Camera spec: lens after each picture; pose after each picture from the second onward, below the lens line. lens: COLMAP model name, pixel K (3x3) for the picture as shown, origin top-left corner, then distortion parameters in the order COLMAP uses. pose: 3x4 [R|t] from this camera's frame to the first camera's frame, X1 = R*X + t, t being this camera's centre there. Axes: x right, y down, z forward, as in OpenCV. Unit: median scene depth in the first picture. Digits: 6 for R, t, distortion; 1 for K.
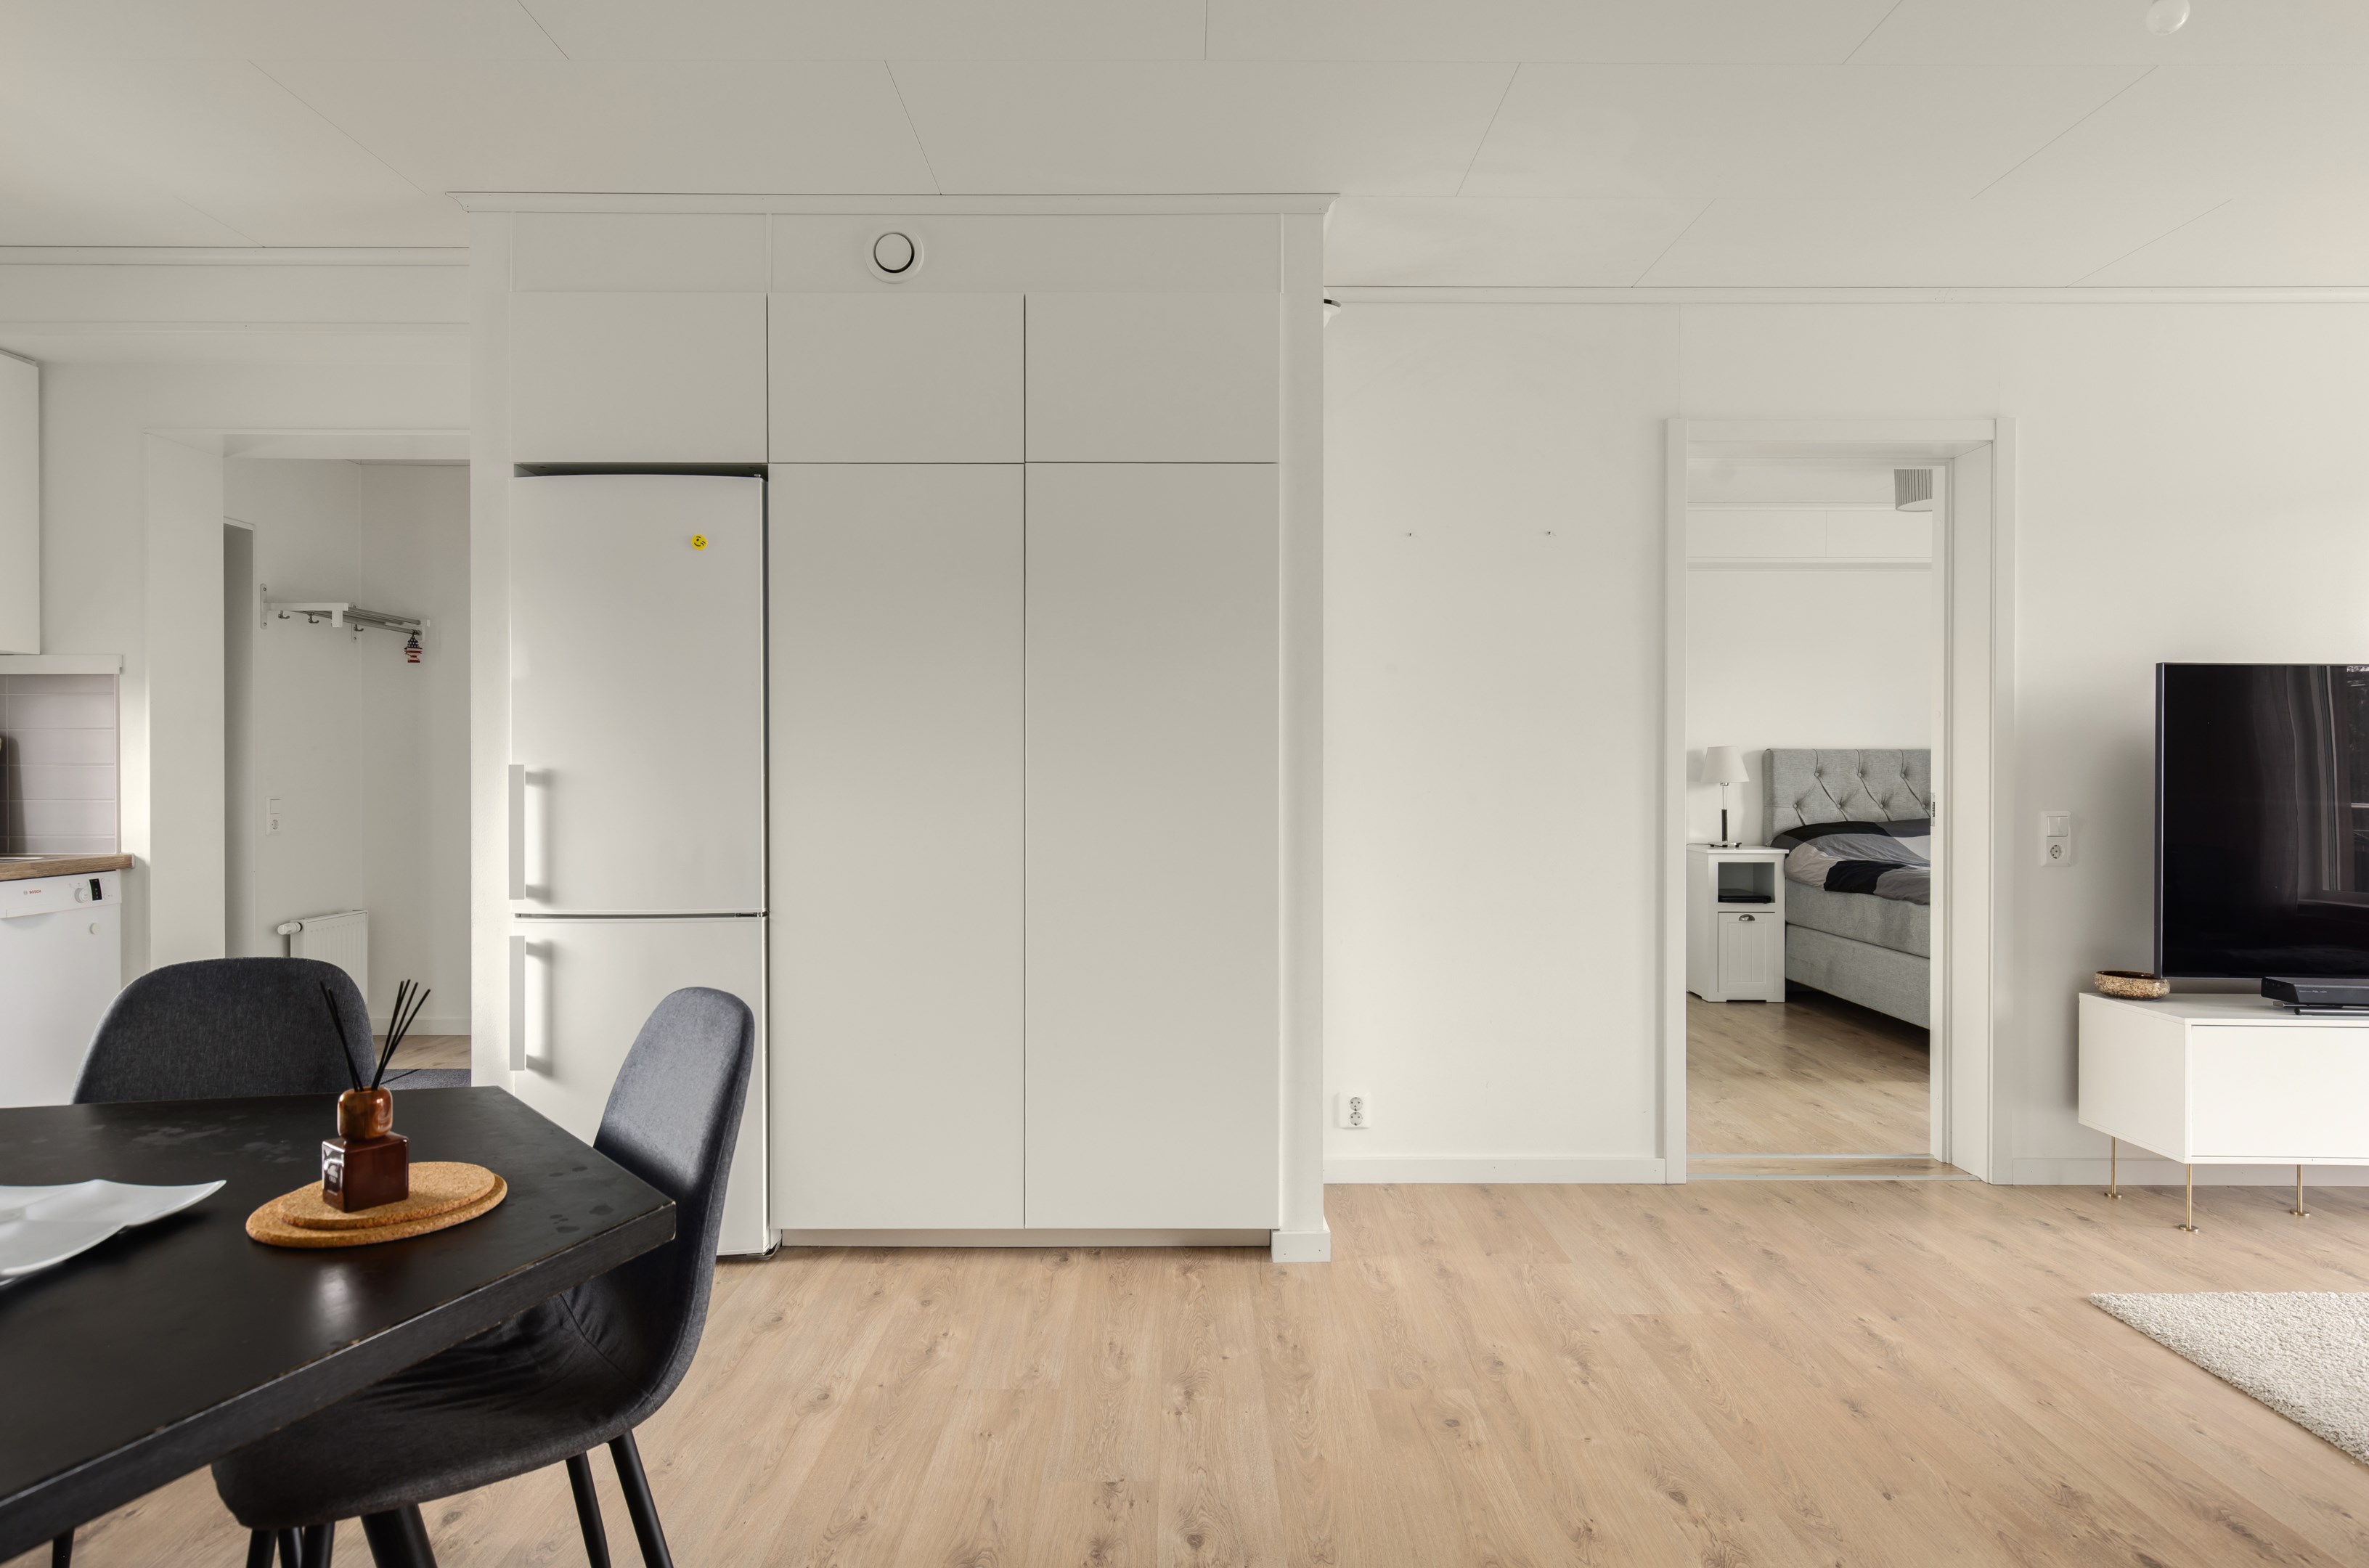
lens RADIAL K [[1346.0, 0, 1184.5], [0, 1346.0, 784.0], [0, 0, 1]] dist [-0.001294, 0.000437]
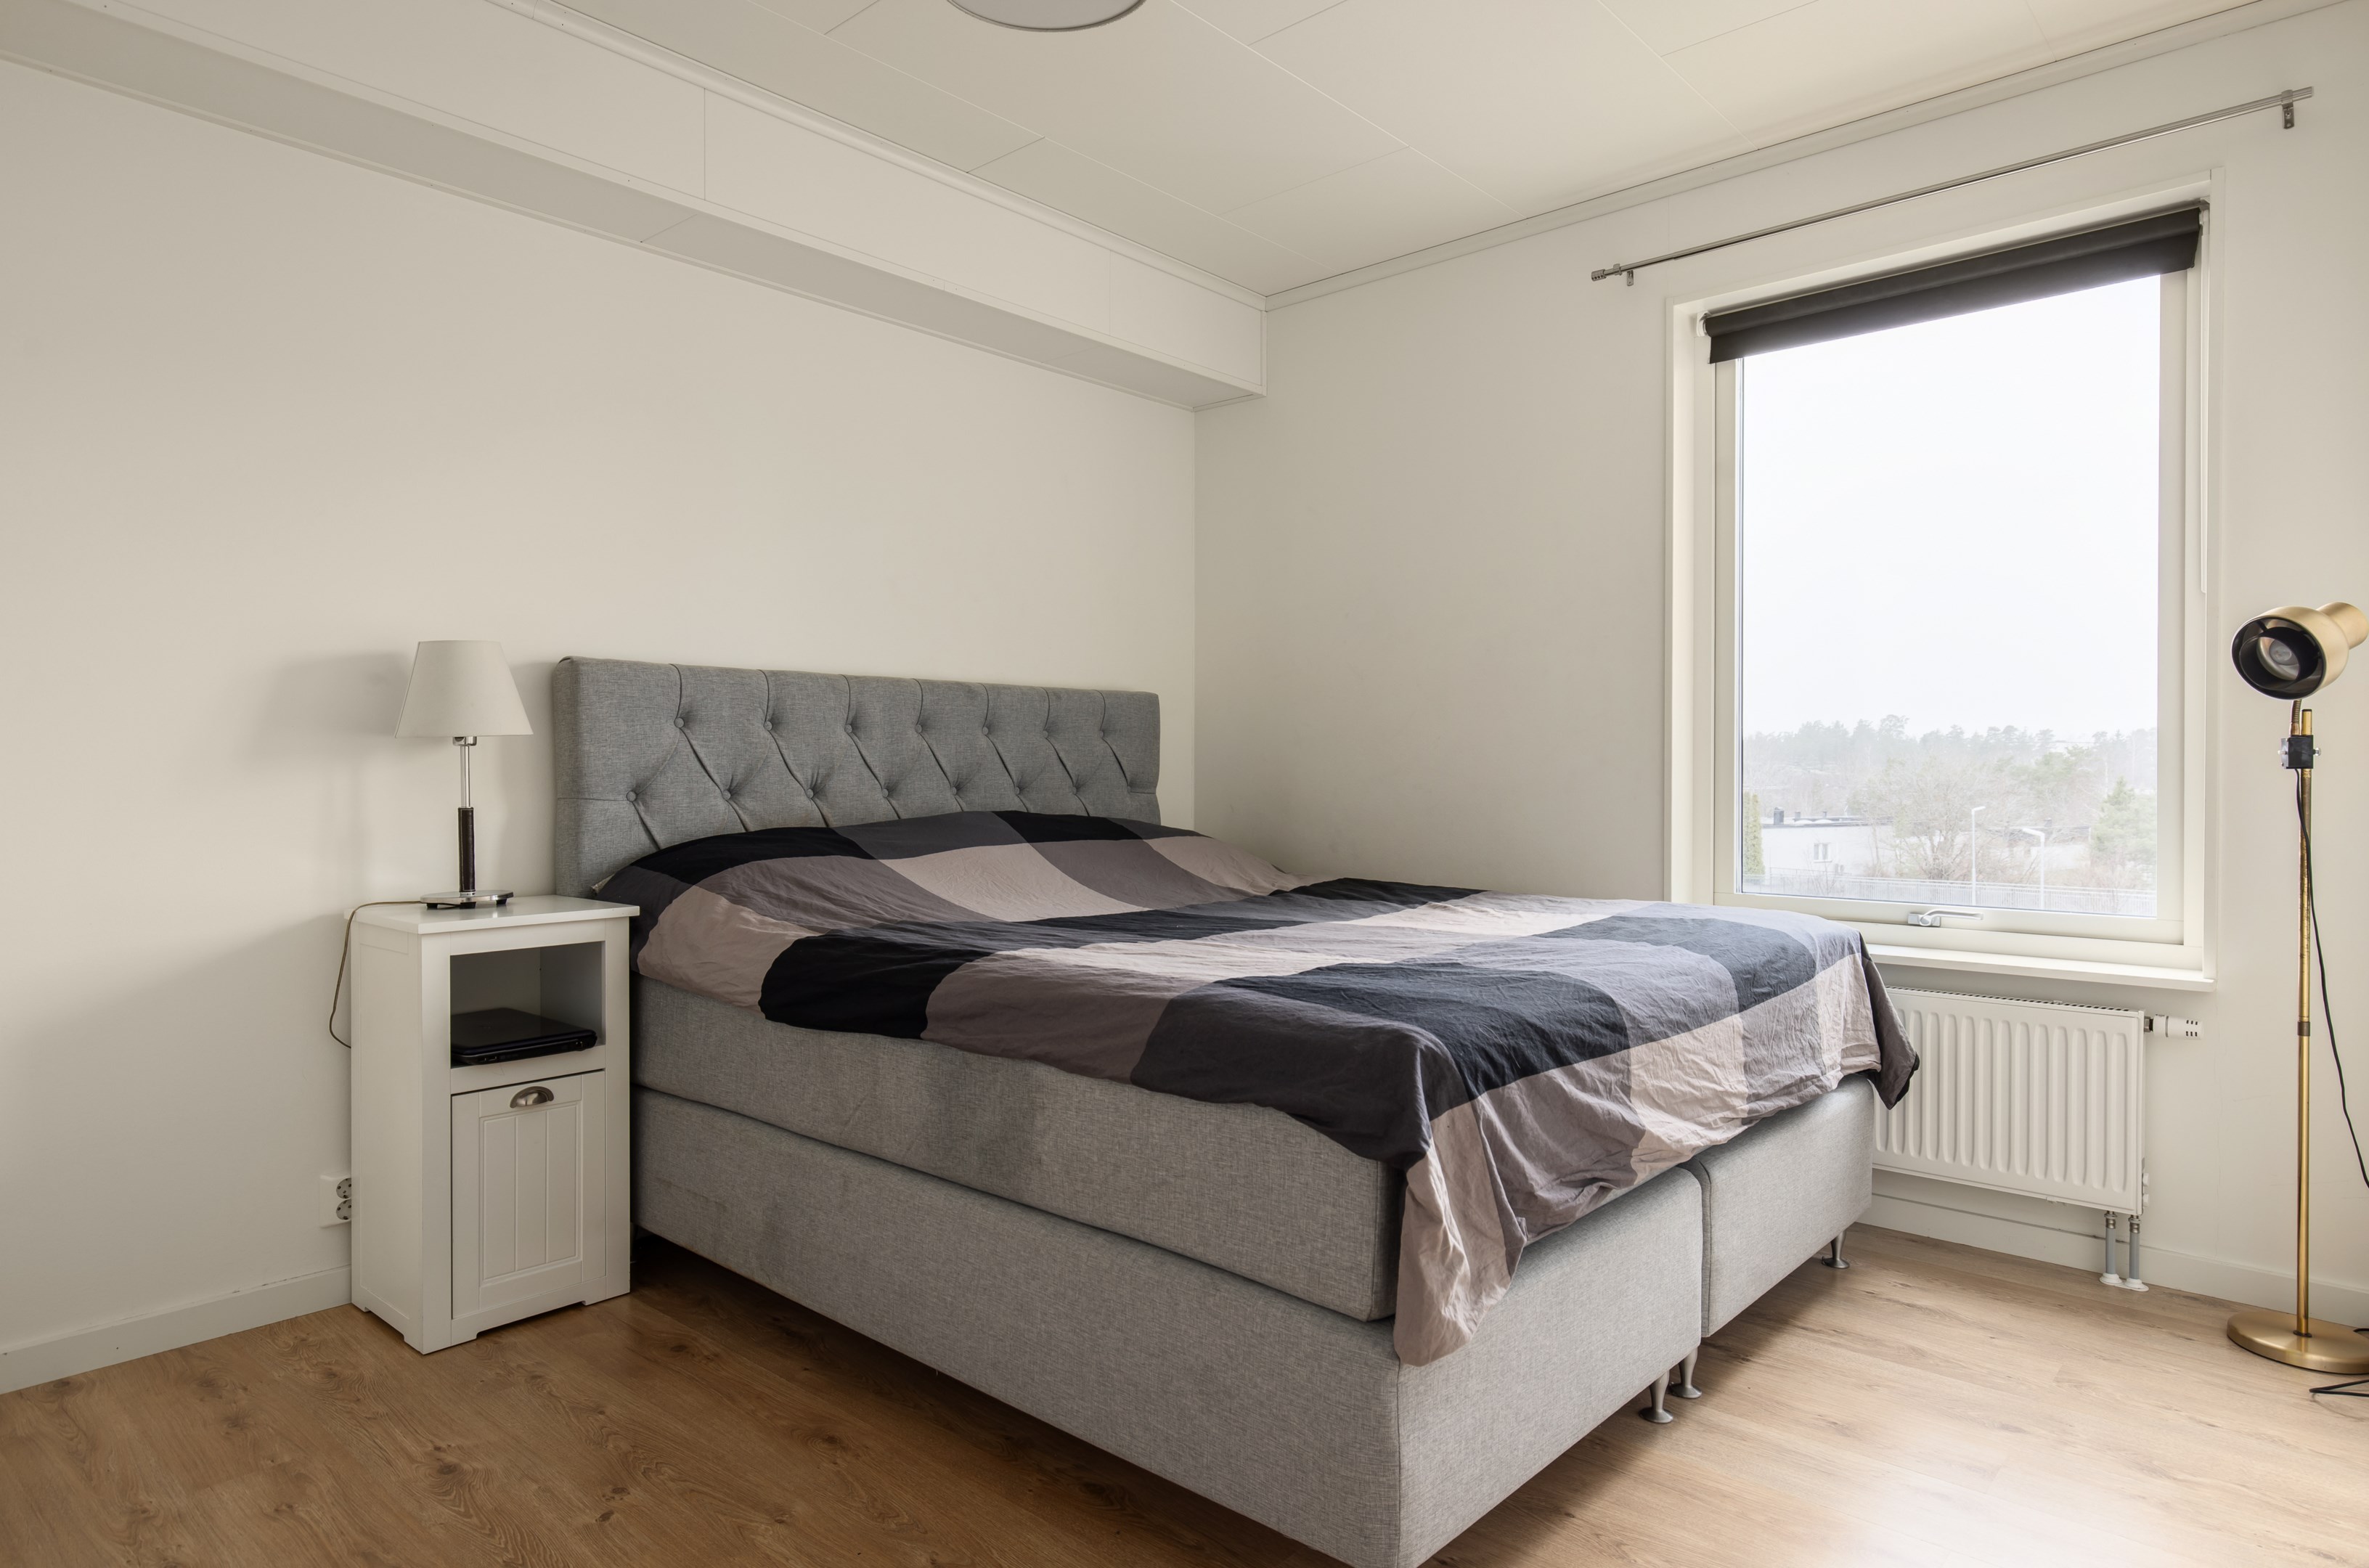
lens RADIAL K [[1428.6, 0, 1184.5], [0, 1428.6, 784.0], [0, 0, 1]] dist [-0.001943, -0.000178]
pose [[0.651256, -0.006053, 0.758834, 0.268763], [0.005842, 0.999979, 0.002963, 0.014770], [-0.758835, 0.002504, 0.651278, 0.688580]]
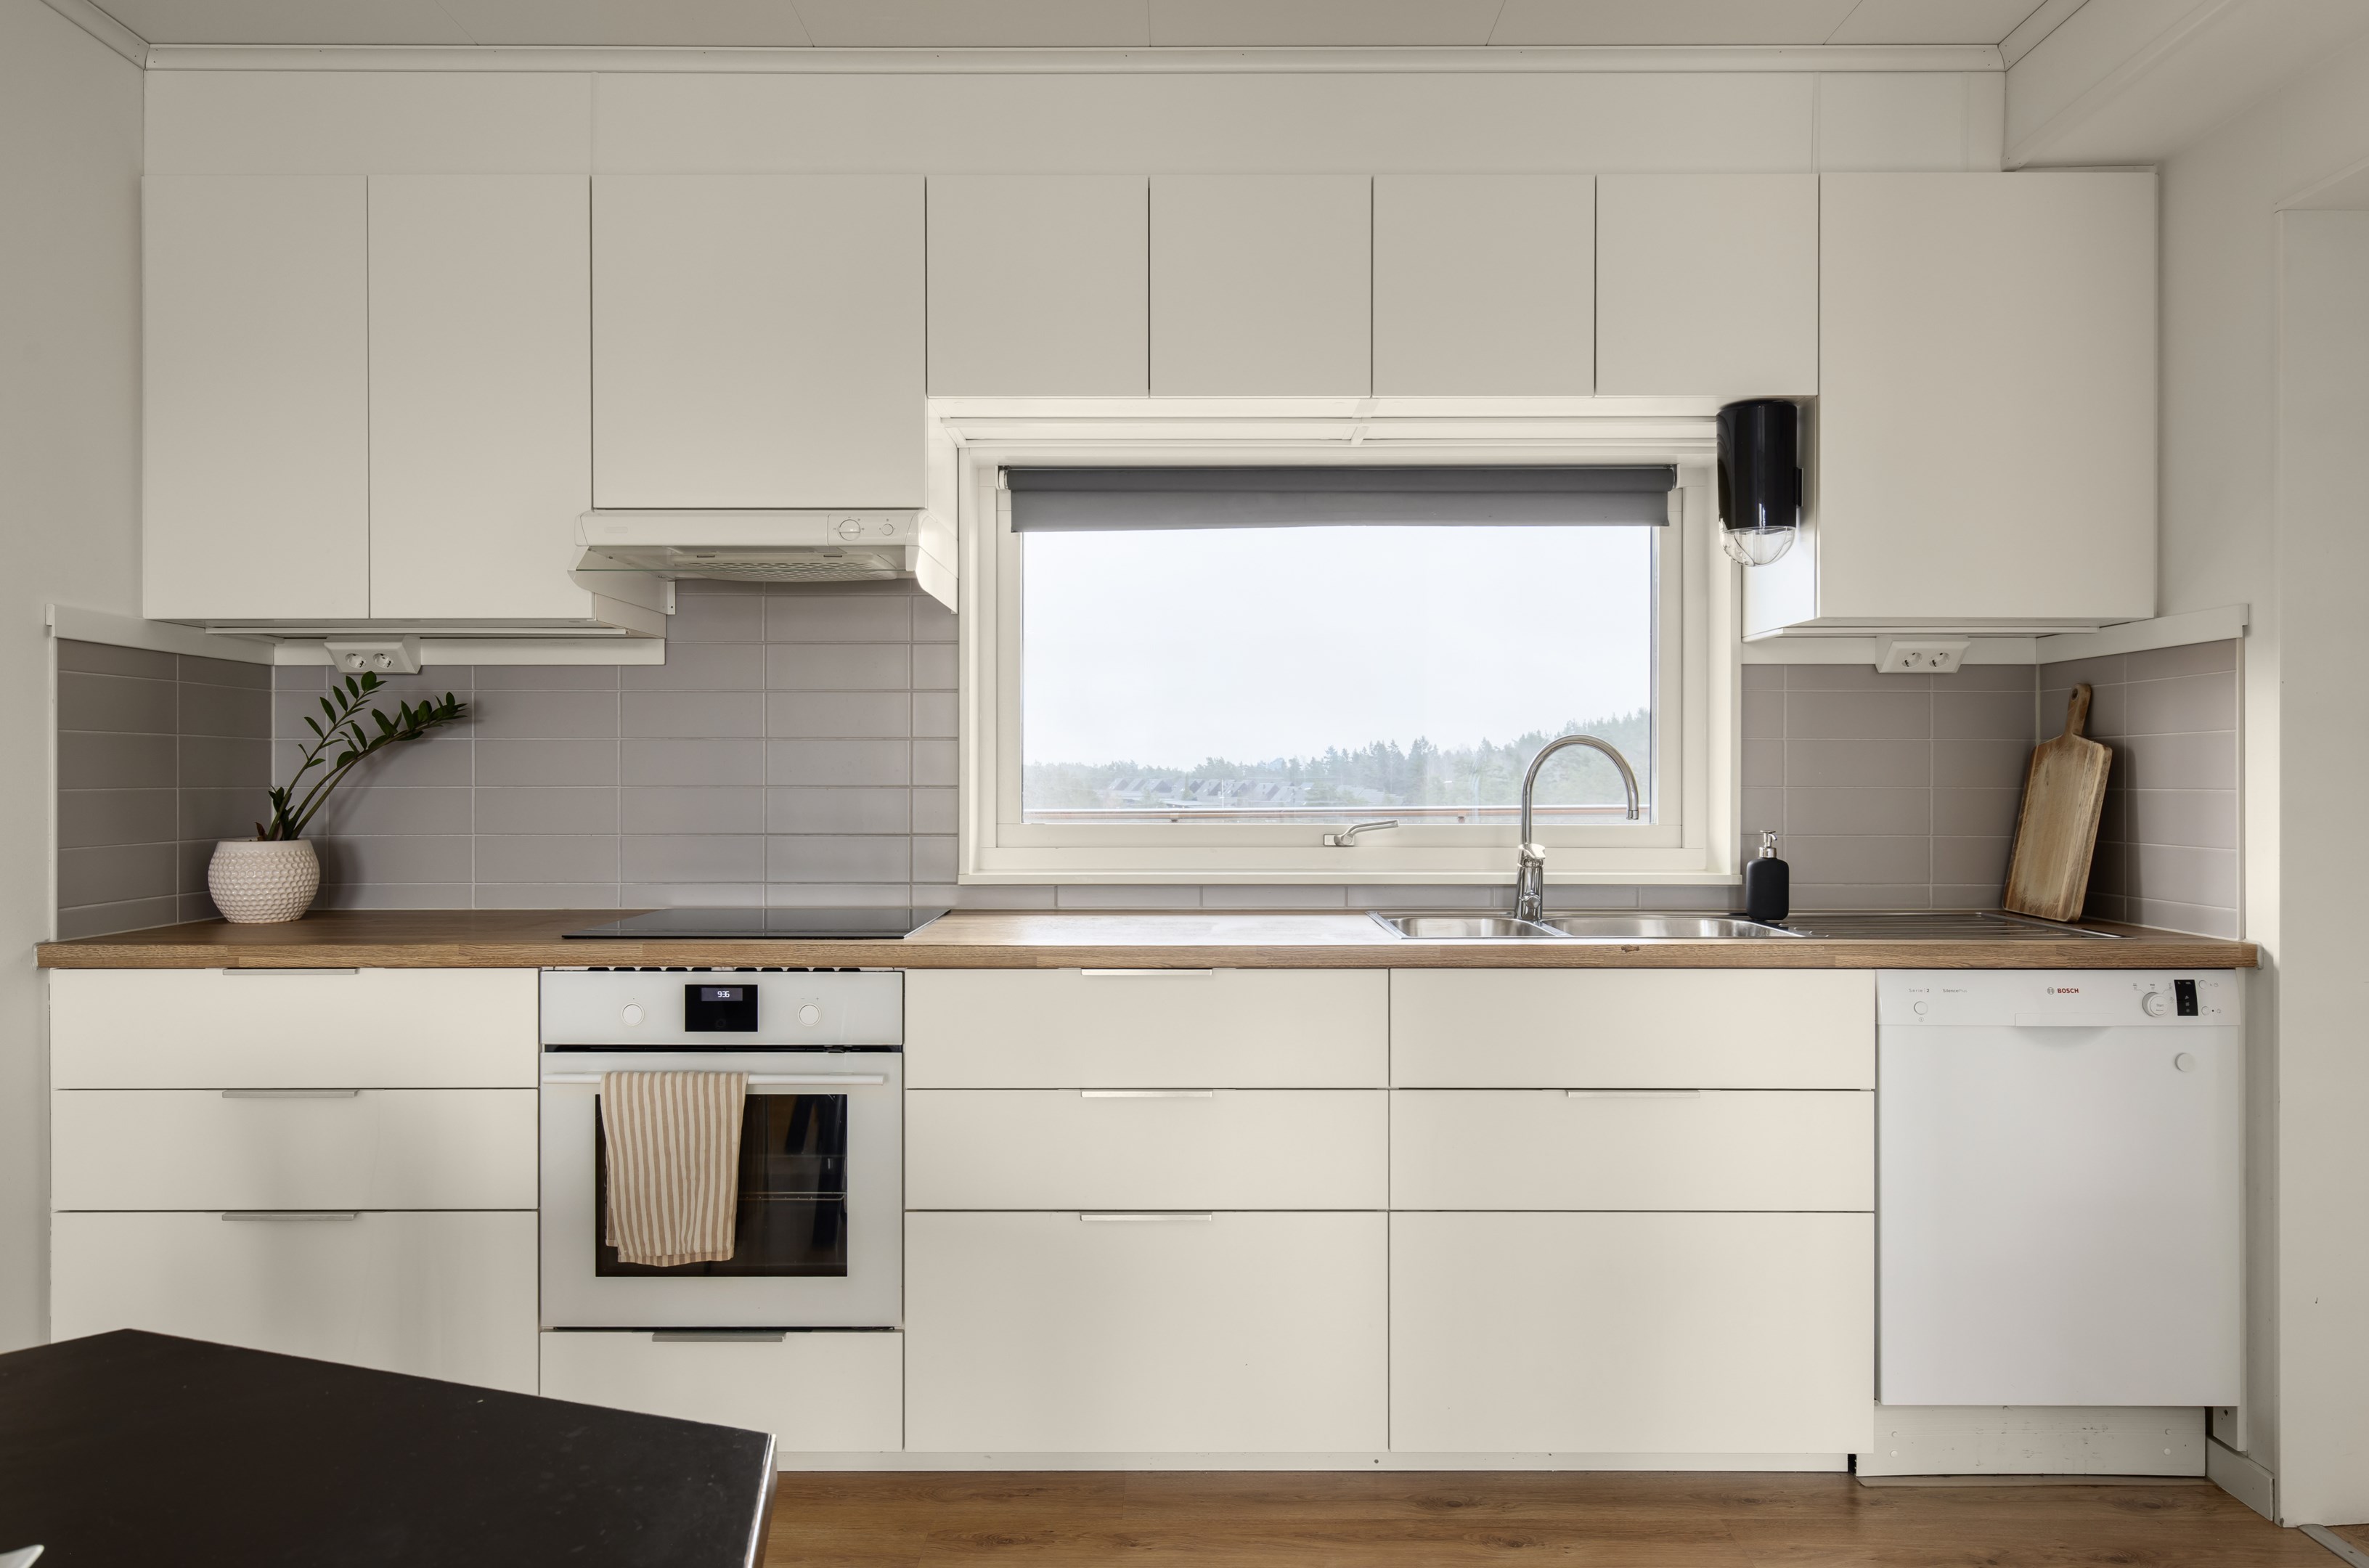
lens RADIAL K [[1473.2, 0, 1174.8], [0, 1473.2, 788.4], [0, 0, 1]] dist [0.001113, 0.000815]
pose [[-0.000539, 0.005838, -0.999983, -0.094264], [-0.011823, 0.999913, 0.005844, -0.008821], [0.999930, 0.011826, -0.000470, 0.346945]]
